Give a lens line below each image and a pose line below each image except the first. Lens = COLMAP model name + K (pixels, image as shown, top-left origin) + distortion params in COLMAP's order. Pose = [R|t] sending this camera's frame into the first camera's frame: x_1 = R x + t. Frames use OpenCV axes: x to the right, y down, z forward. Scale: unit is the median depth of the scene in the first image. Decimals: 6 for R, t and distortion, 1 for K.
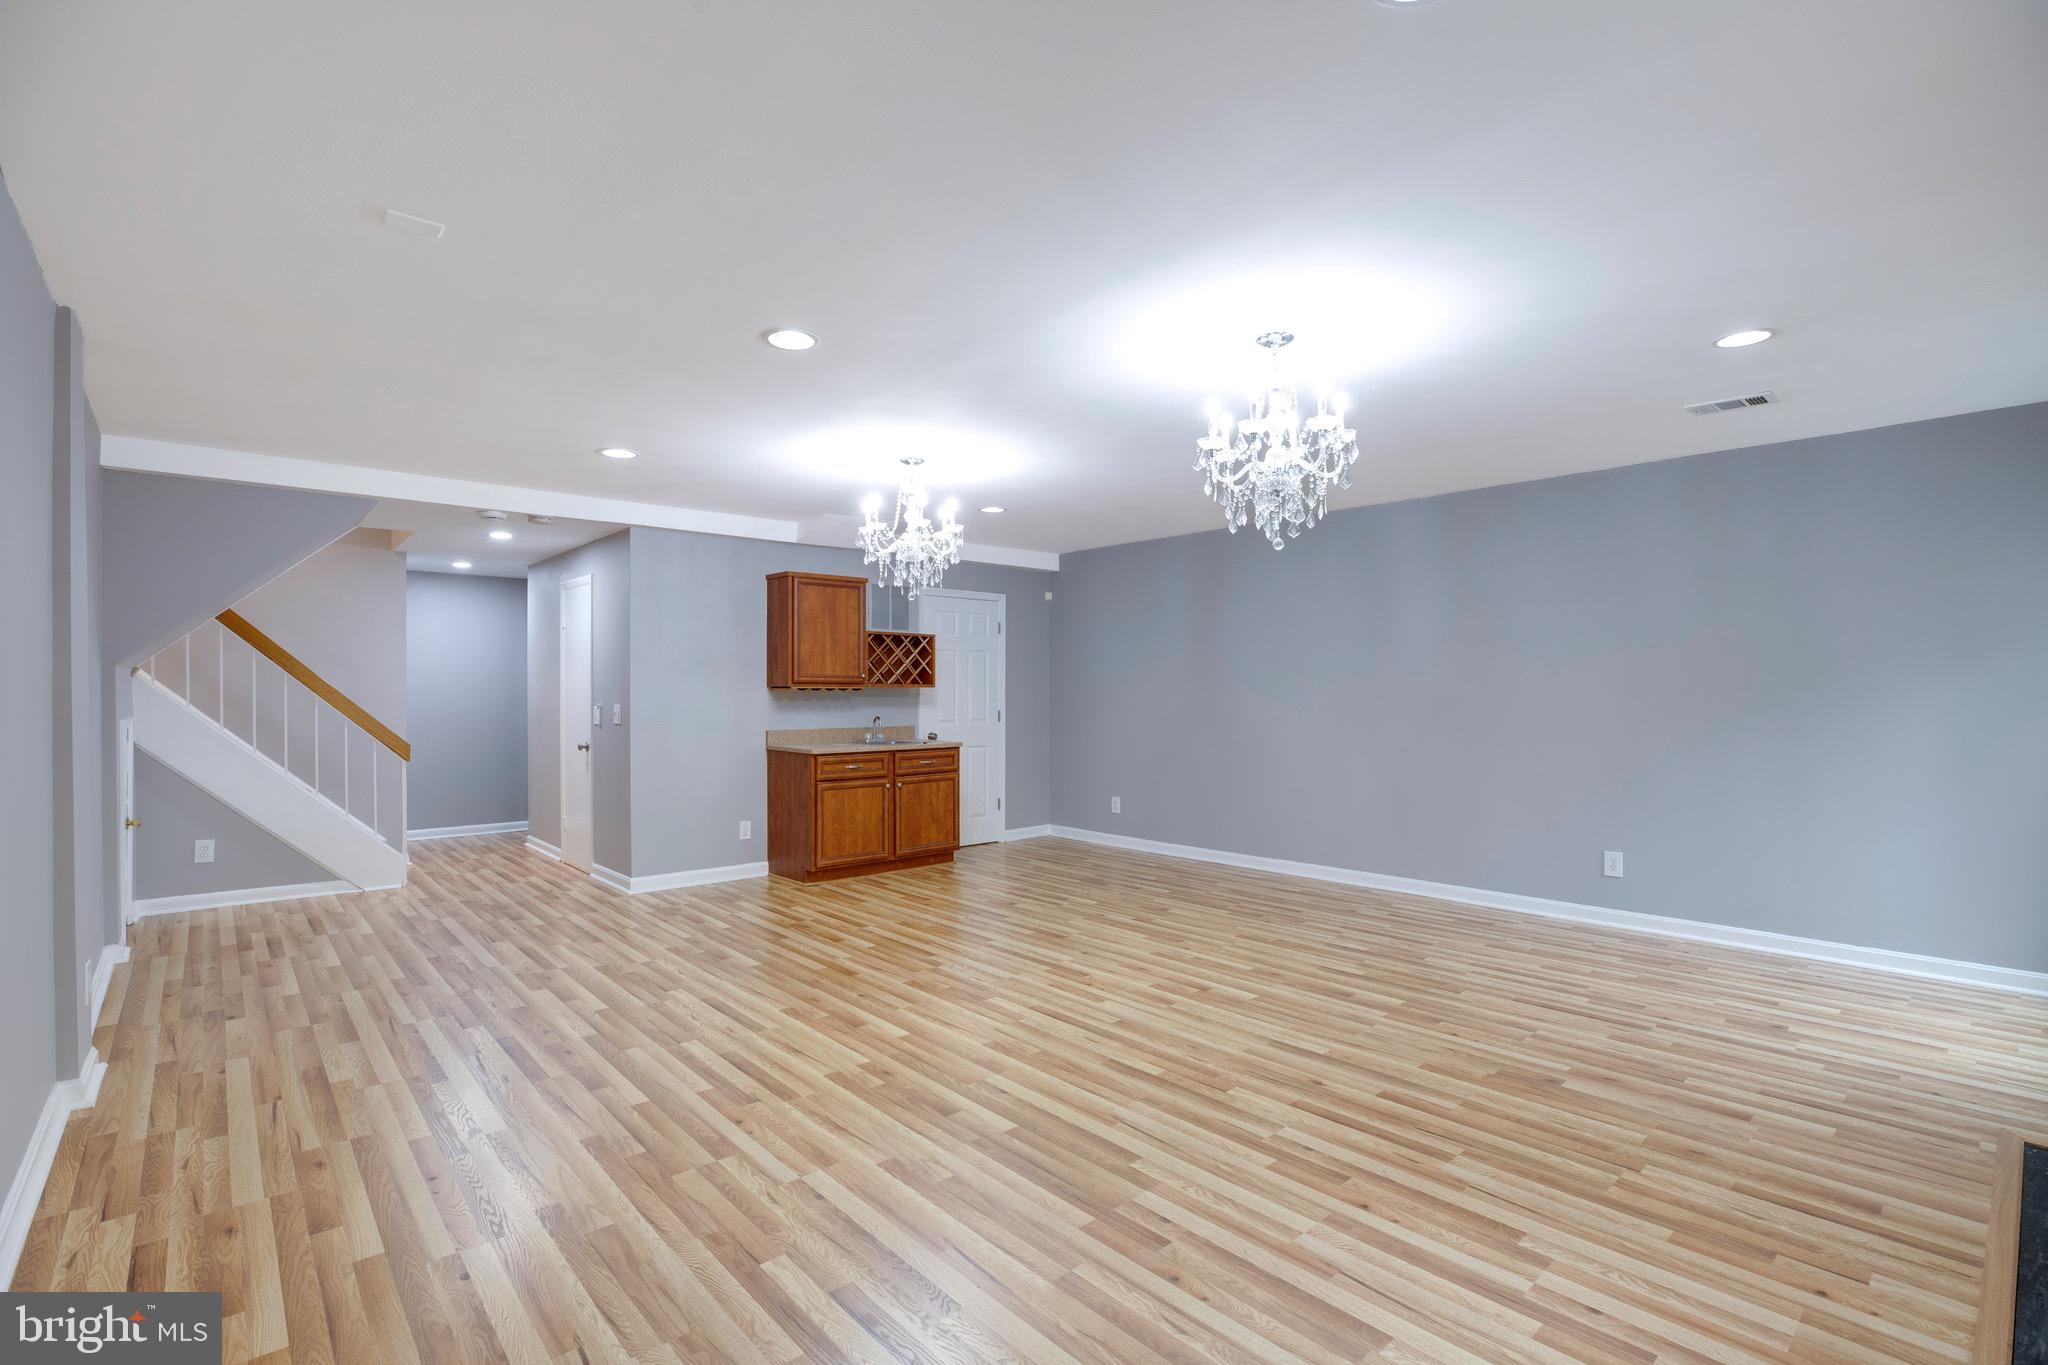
lens RADIAL K [[953.5, 0, 1022.4], [0, 953.5, 696.0], [0, 0, 1]] dist [-0.047373, 0.014883]
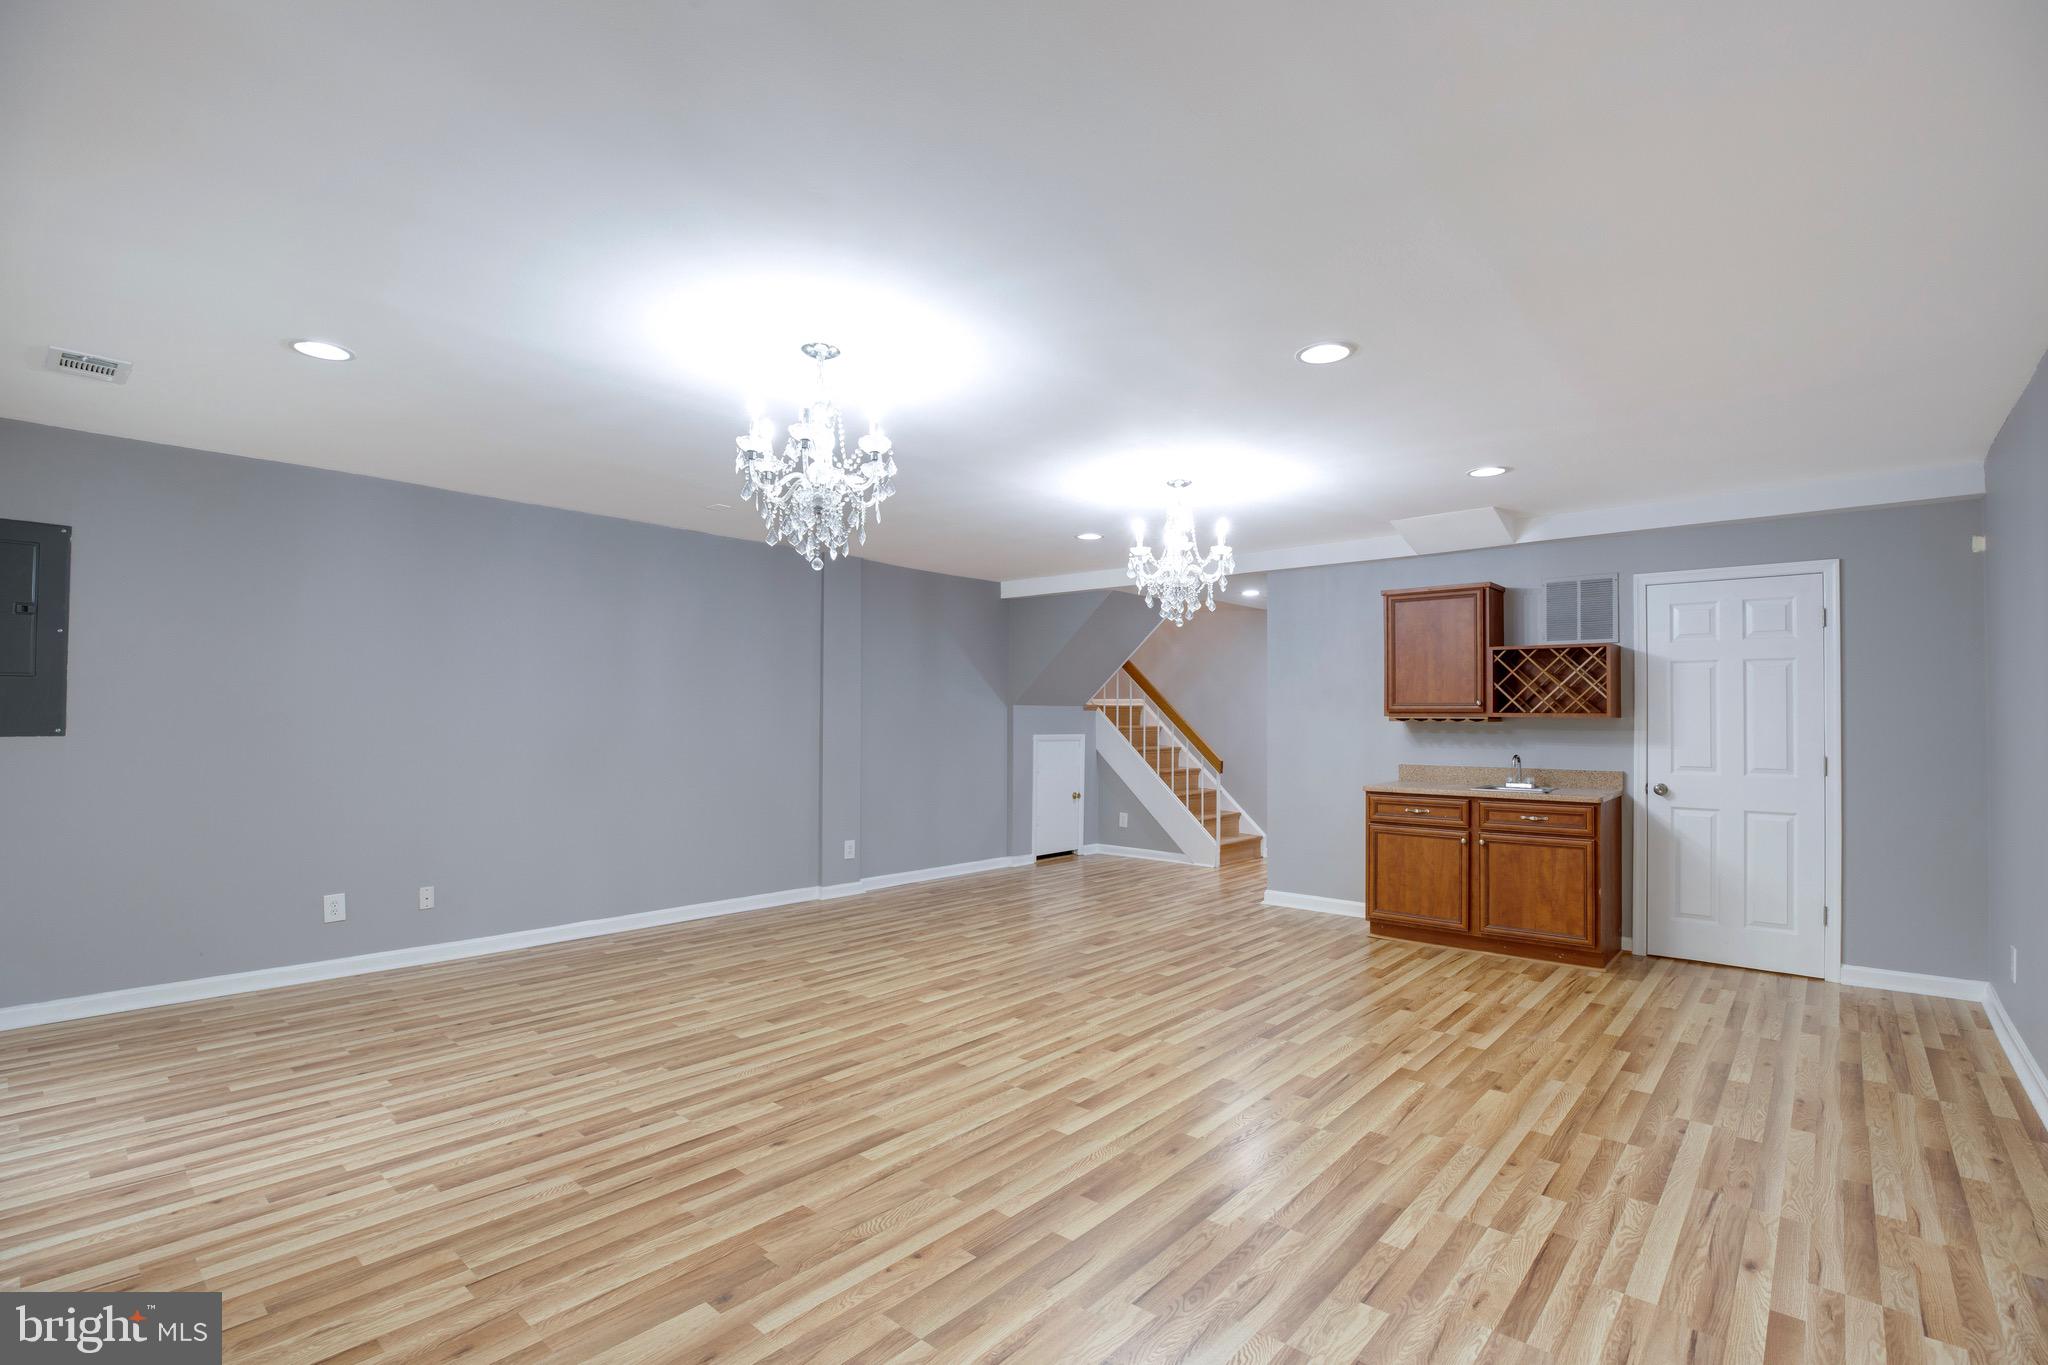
lens RADIAL K [[924.7, 0, 995.9], [0, 924.7, 709.7], [0, 0, 1]] dist [-0.045298, 0.015564]
pose [[0.101964, -0.008983, -0.994748, 0.960153], [-0.010123, 0.999898, -0.010068, -0.006947], [0.994737, 0.011096, 0.101862, 0.868976]]
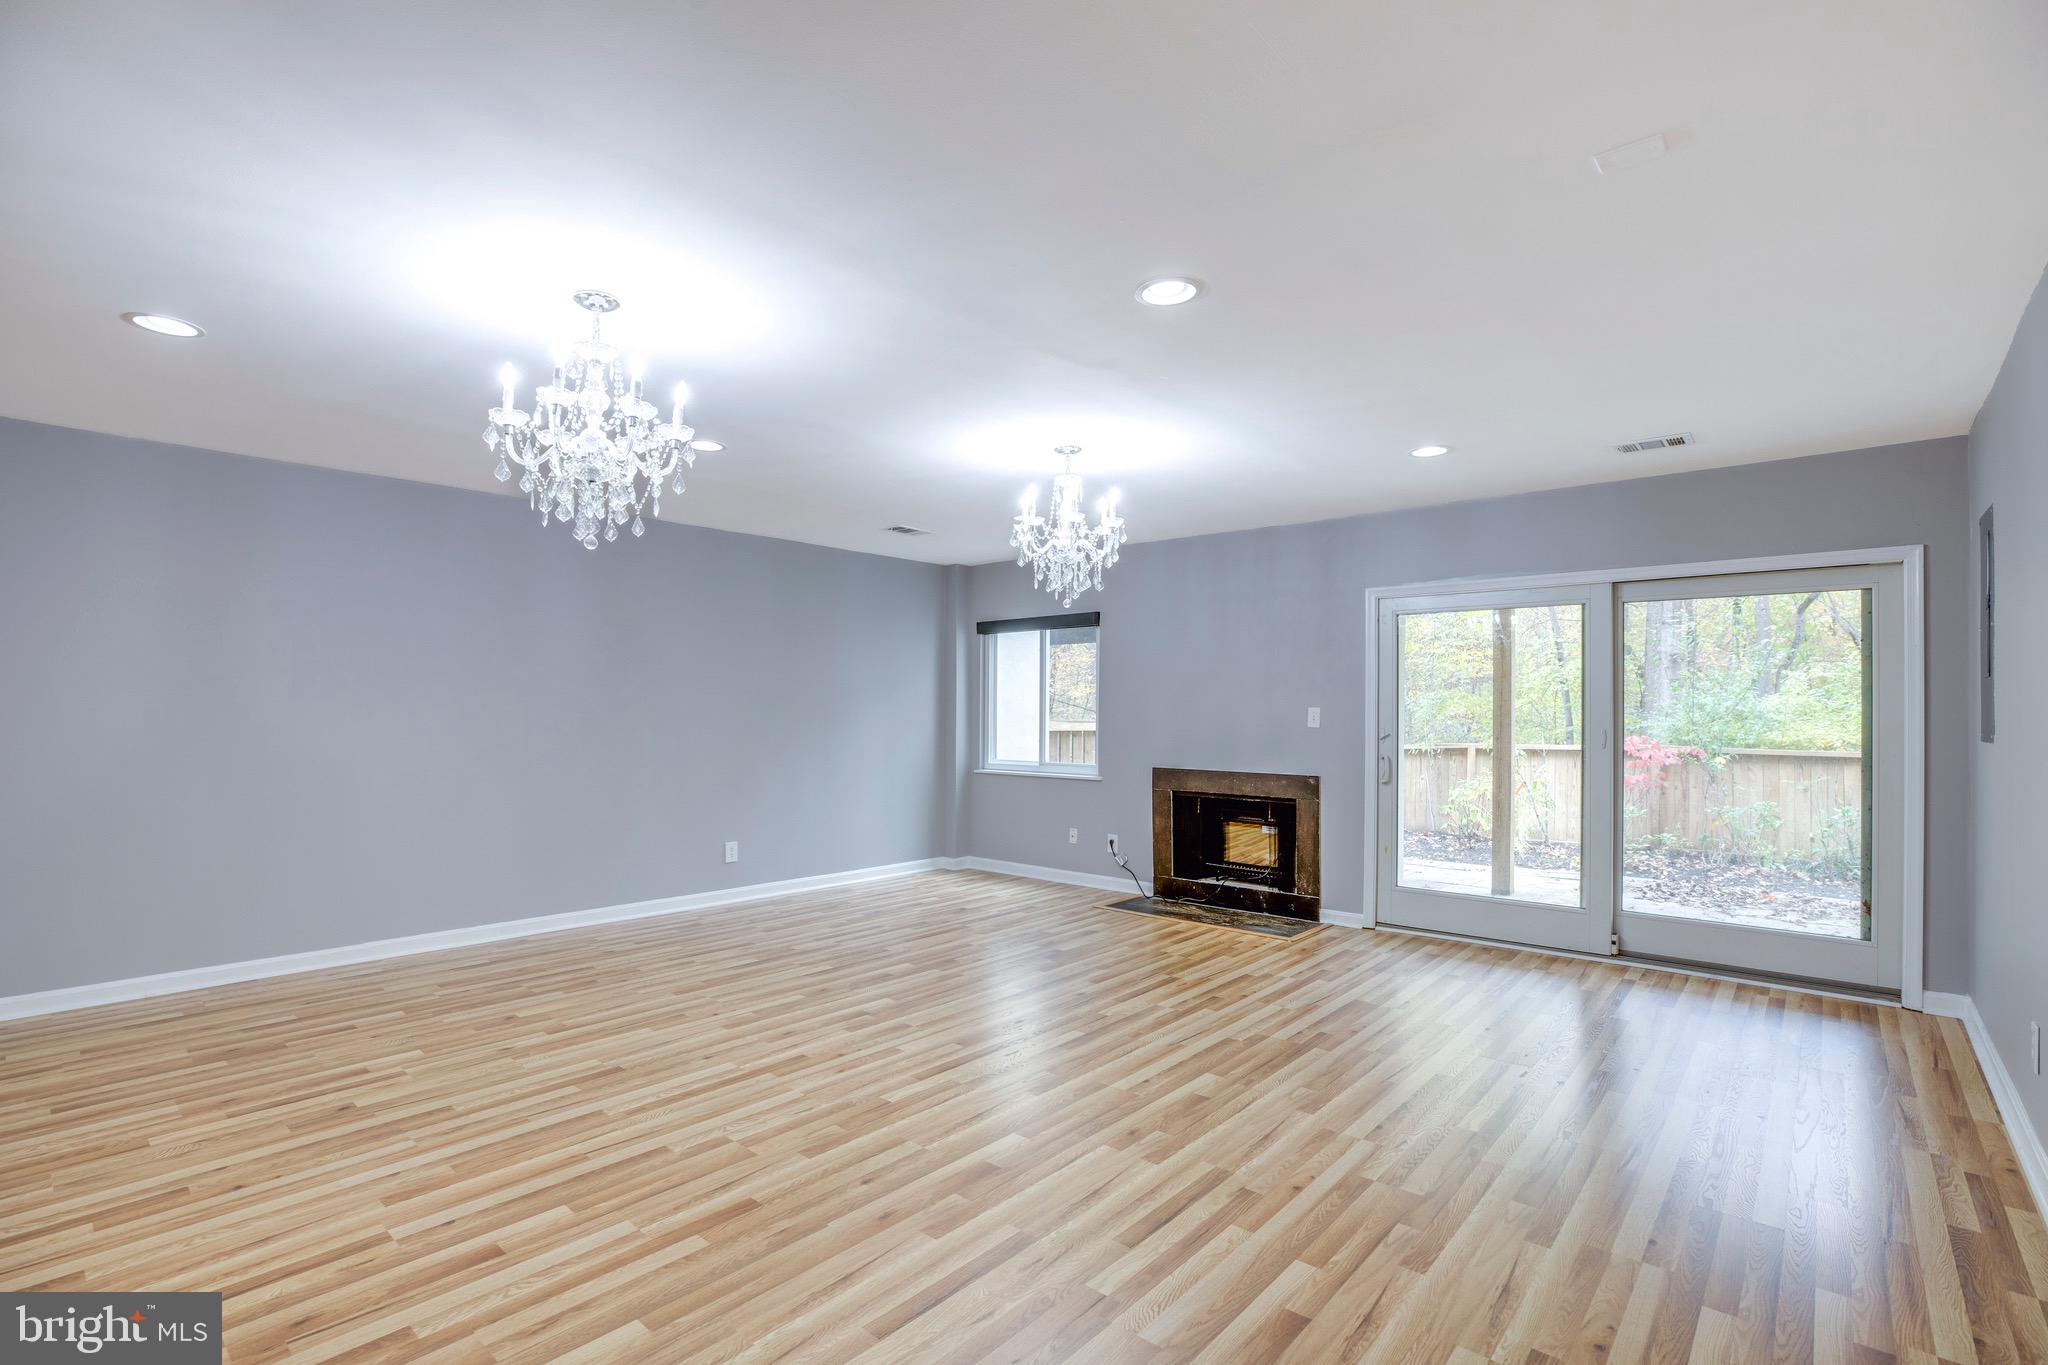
lens RADIAL K [[953.5, 0, 1022.4], [0, 953.5, 696.0], [0, 0, 1]] dist [-0.047373, 0.014883]
pose [[-0.132975, 0.015656, 0.990996, -0.843947], [0.001057, 0.999877, -0.015655, -0.009052], [-0.991119, -0.001034, -0.132975, 0.992731]]
